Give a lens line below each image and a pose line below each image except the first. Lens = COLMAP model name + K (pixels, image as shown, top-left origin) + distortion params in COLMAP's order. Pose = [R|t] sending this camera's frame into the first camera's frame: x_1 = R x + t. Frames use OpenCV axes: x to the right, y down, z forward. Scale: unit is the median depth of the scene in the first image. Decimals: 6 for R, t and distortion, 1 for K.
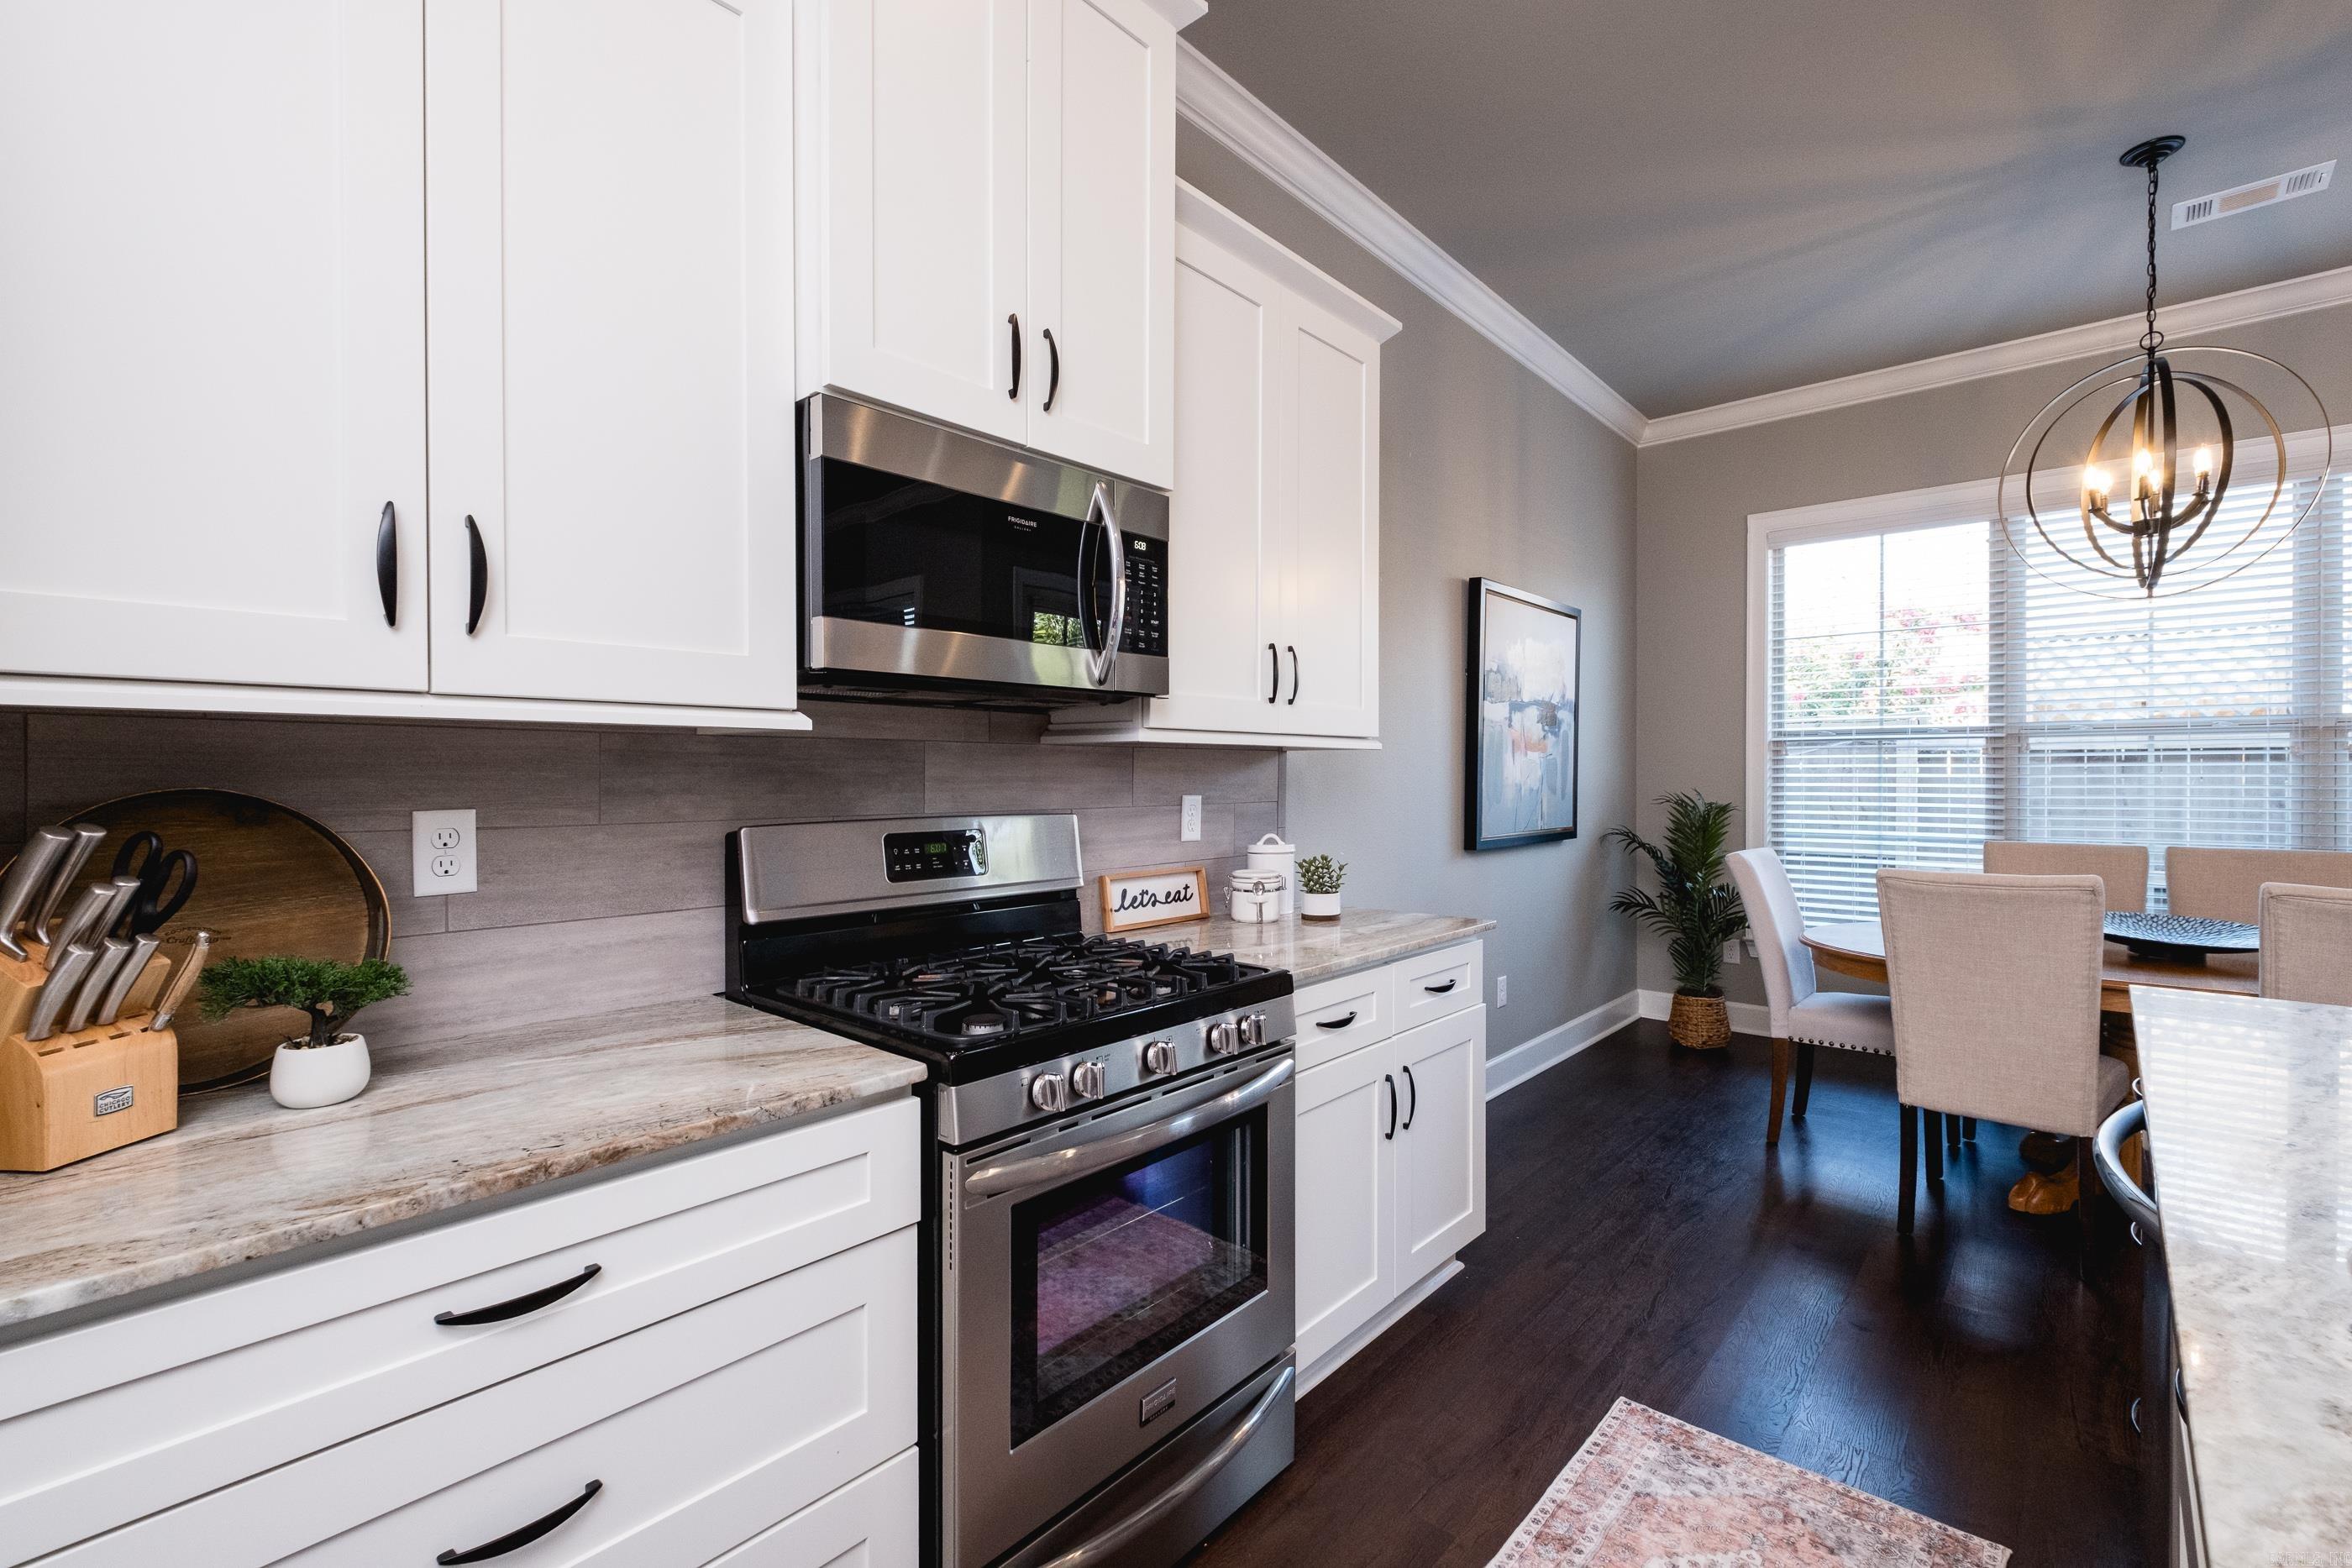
lens RADIAL K [[1028.1, 0, 1159.9], [0, 1028.1, 774.5], [0, 0, 1]] dist [0.012599, -0.006330]
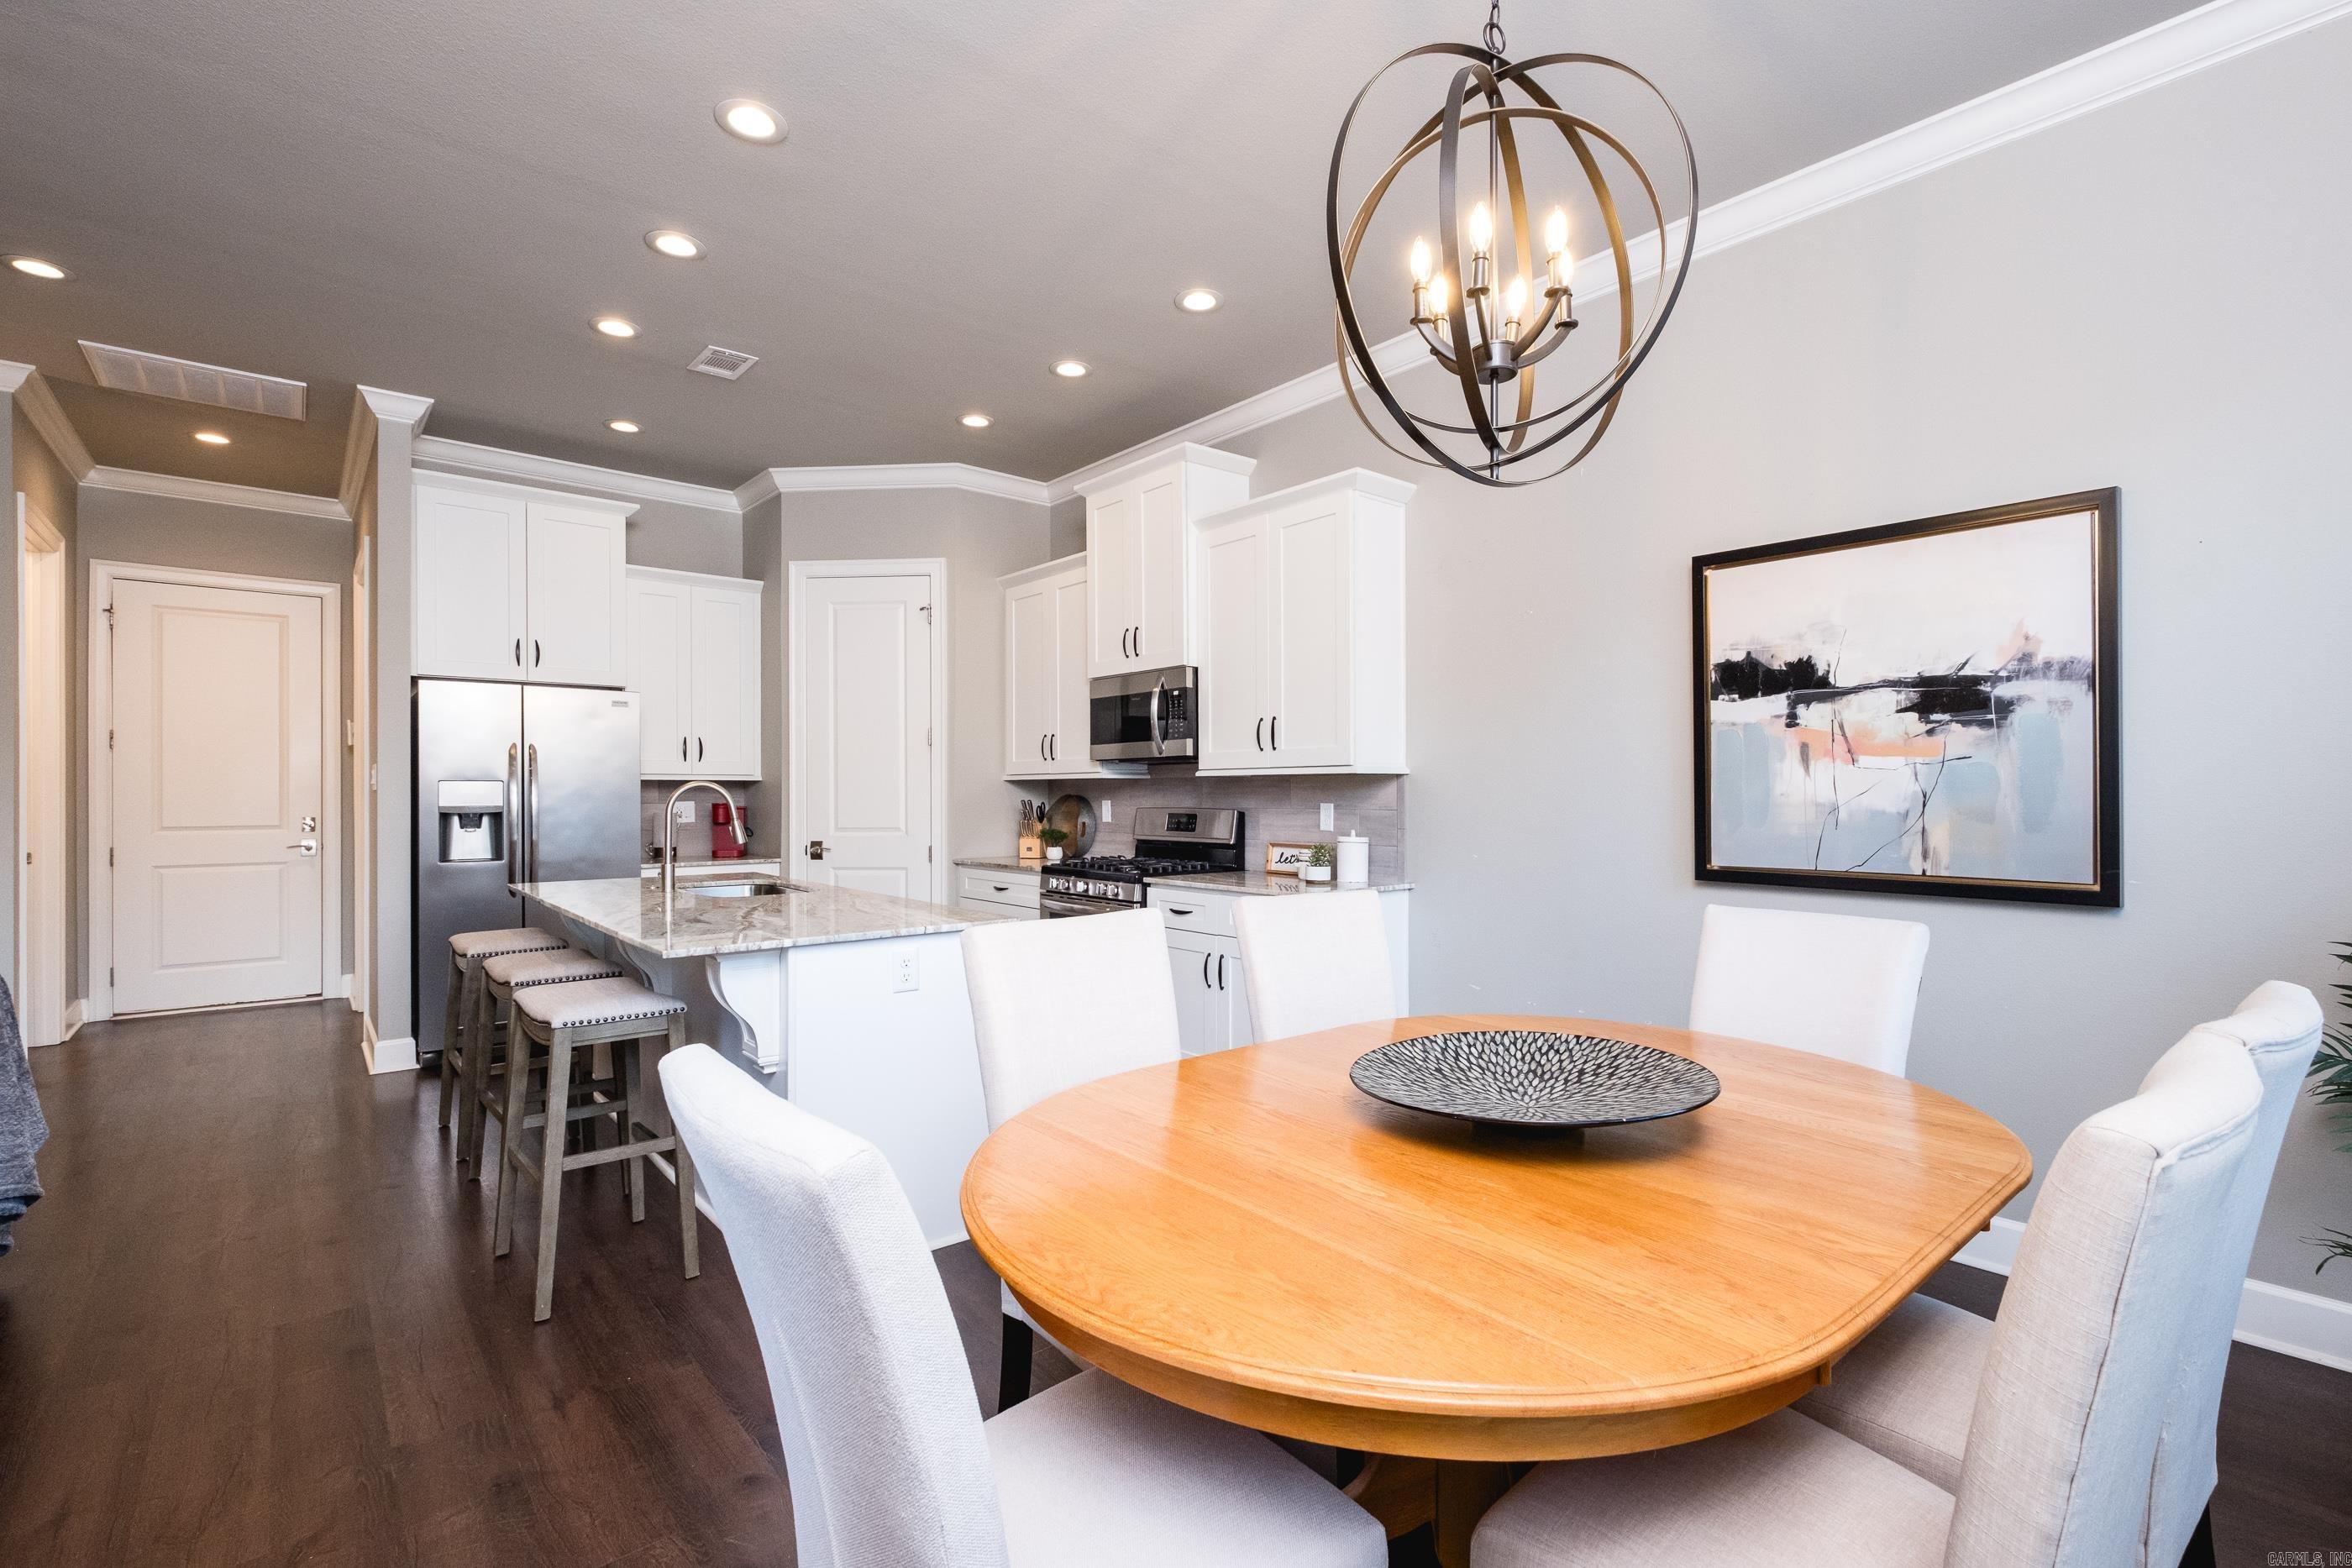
lens RADIAL K [[1028.1, 0, 1157.2], [0, 1028.1, 784.0], [0, 0, 1]] dist [0.012599, -0.006330]
pose [[-0.148077, -0.009898, -0.988926, 1.583855], [-0.002209, 0.999951, -0.009677, 0.004990], [0.988973, 0.000752, -0.148091, 0.896528]]
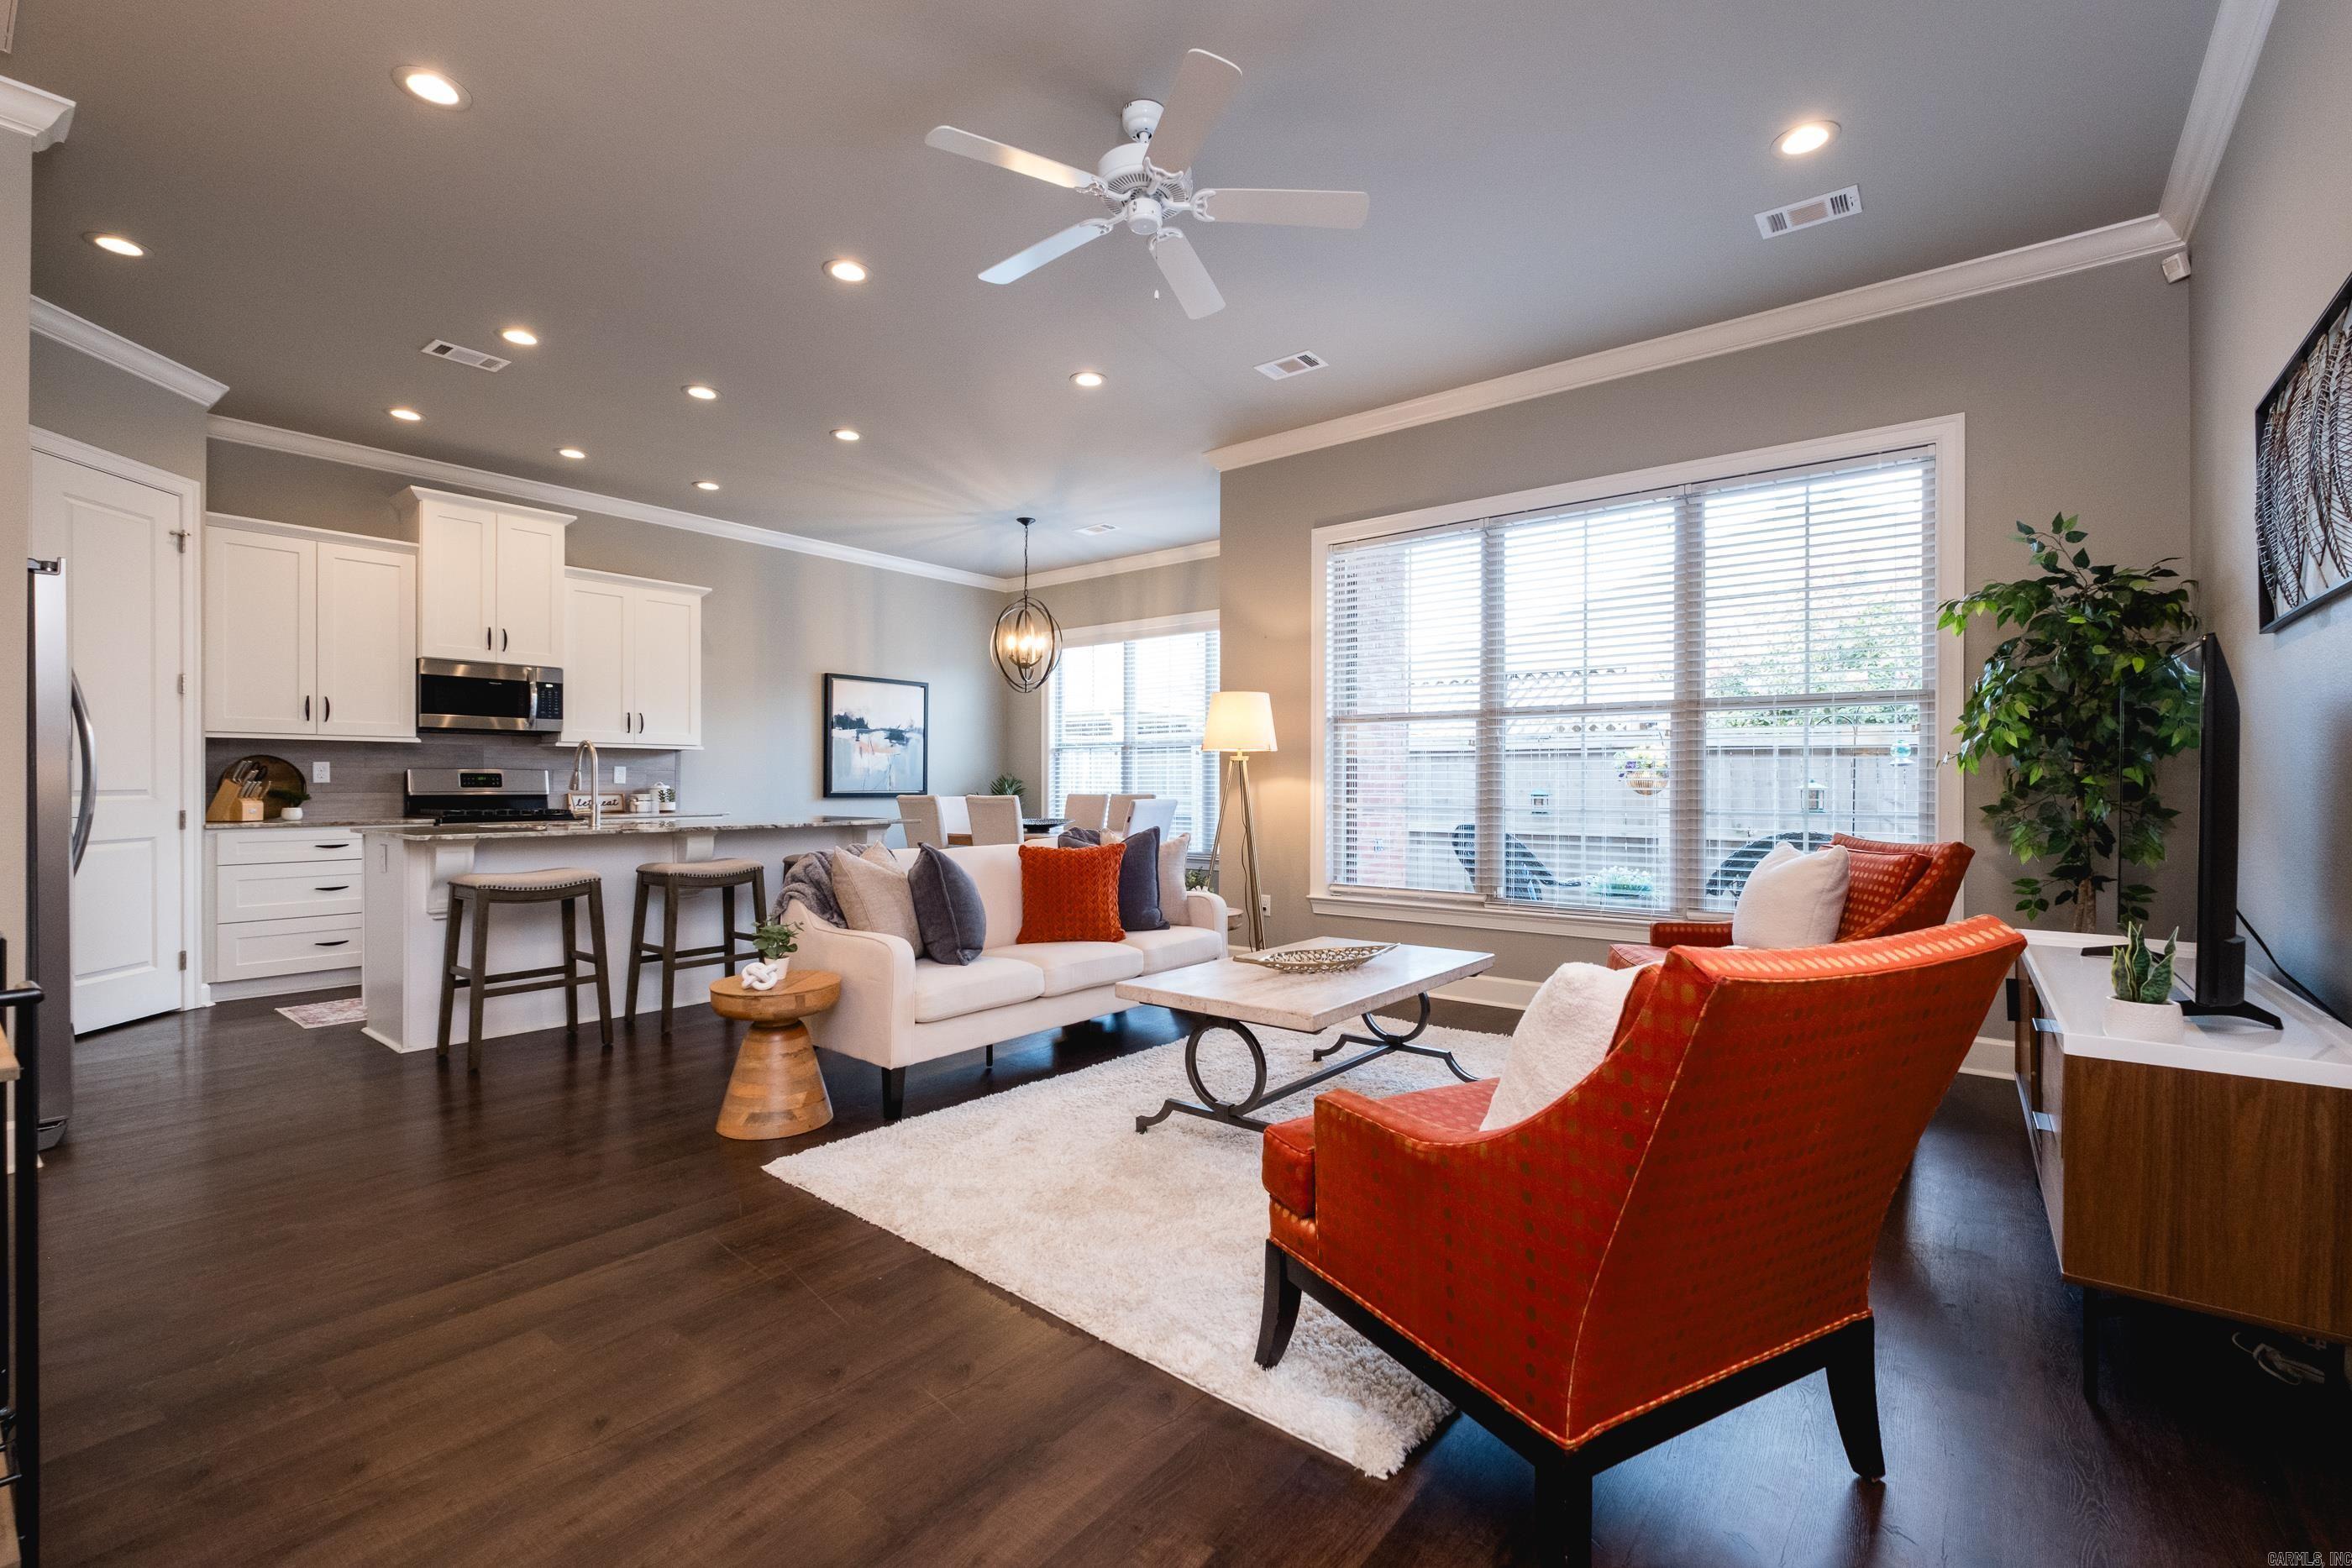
lens RADIAL K [[1028.1, 0, 1181.5], [0, 1028.1, 779.4], [0, 0, 1]] dist [0.012599, -0.006330]
pose [[0.998829, 0.000970, 0.048381, 1.259806], [-0.000755, 0.999990, -0.004464, 0.059847], [-0.048384, 0.004422, 0.998819, -1.632902]]
